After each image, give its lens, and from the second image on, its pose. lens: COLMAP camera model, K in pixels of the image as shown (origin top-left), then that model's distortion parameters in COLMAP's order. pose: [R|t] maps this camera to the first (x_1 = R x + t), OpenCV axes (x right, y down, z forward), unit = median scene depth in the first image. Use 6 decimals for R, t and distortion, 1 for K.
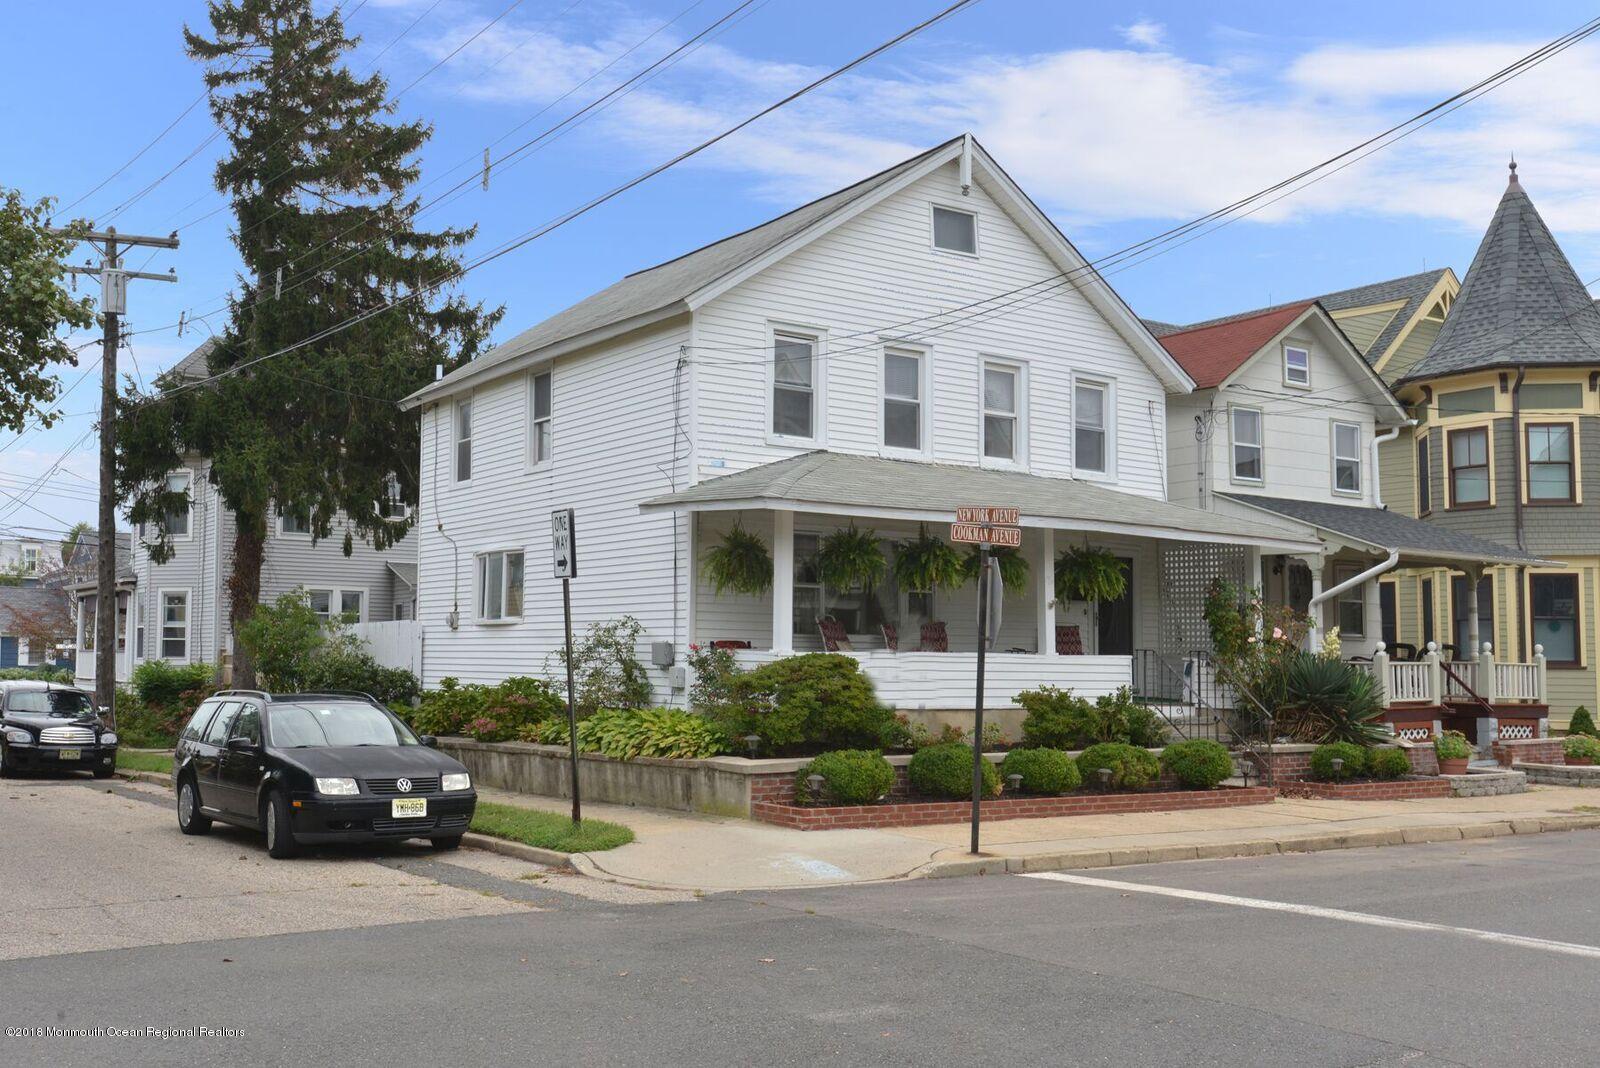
lens RADIAL K [[1595.5, 0, 799.7], [0, 1595.5, 535.0], [0, 0, 1]] dist [0.005170, 0.000000]
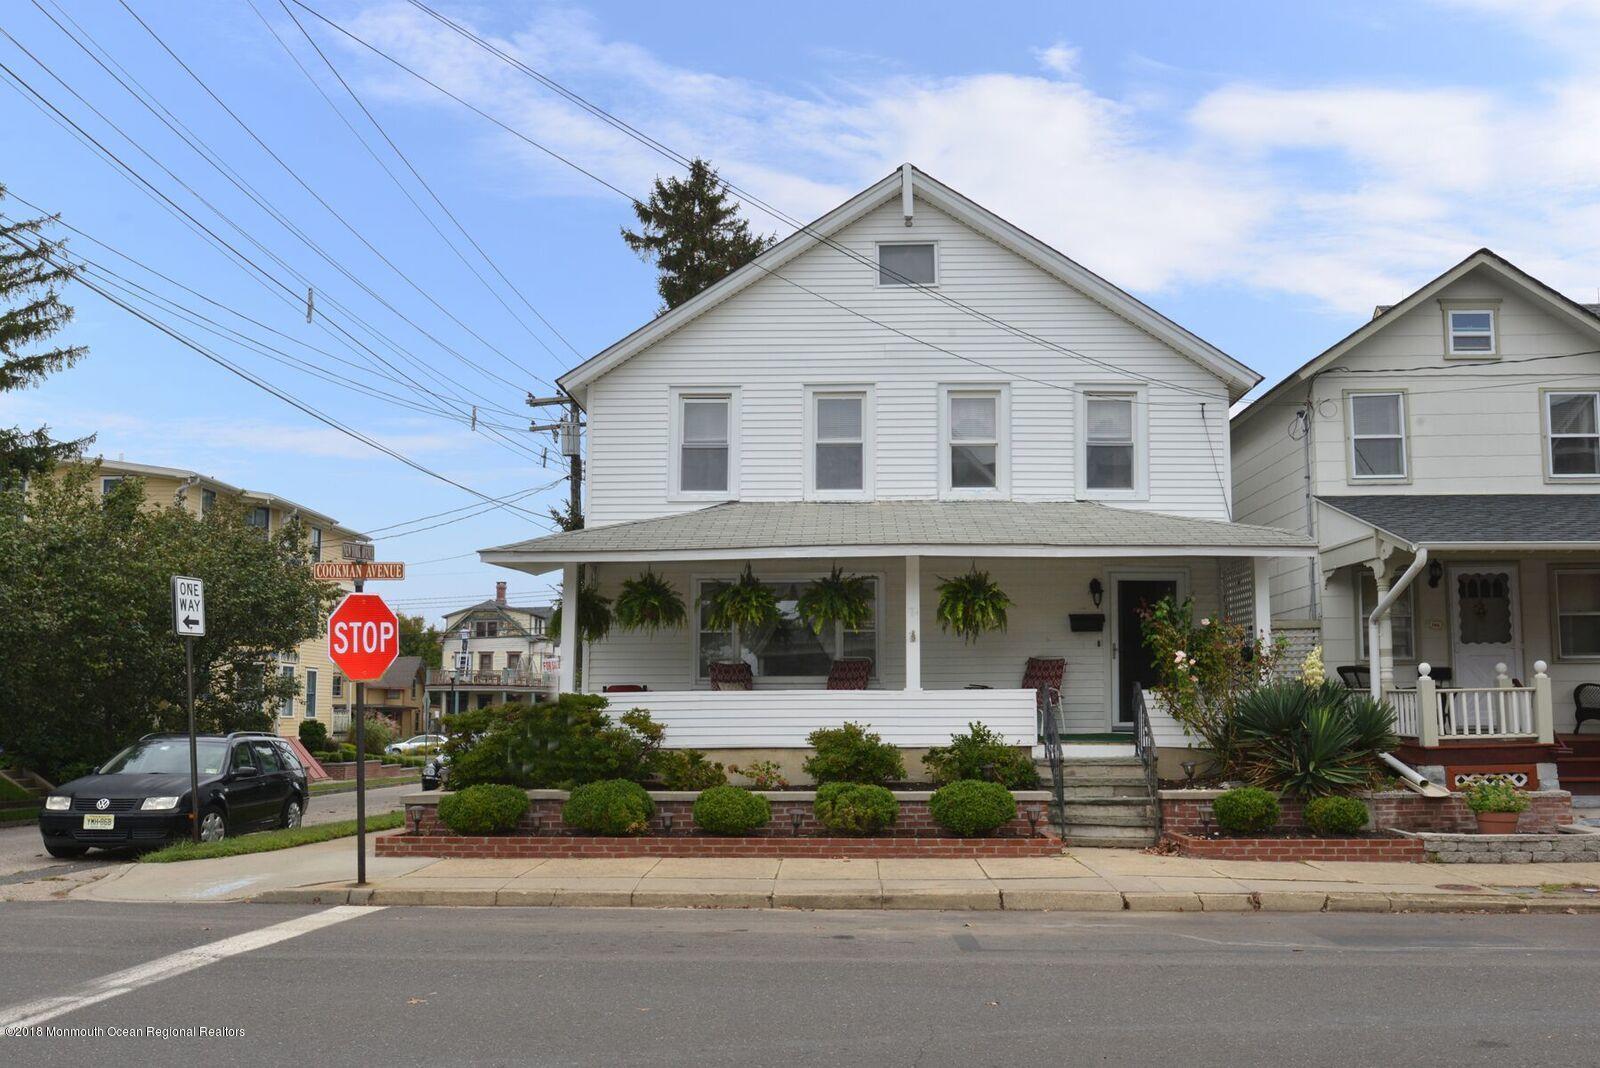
lens RADIAL K [[1321.8, 0, 802.9], [0, 1321.8, 601.3], [0, 0, 1]] dist [-0.000645, -0.001334]
pose [[0.805695, -0.068462, -0.588361, 0.555839], [0.061048, 0.997606, -0.032484, 0.043358], [0.589176, -0.009746, 0.807946, 0.324764]]
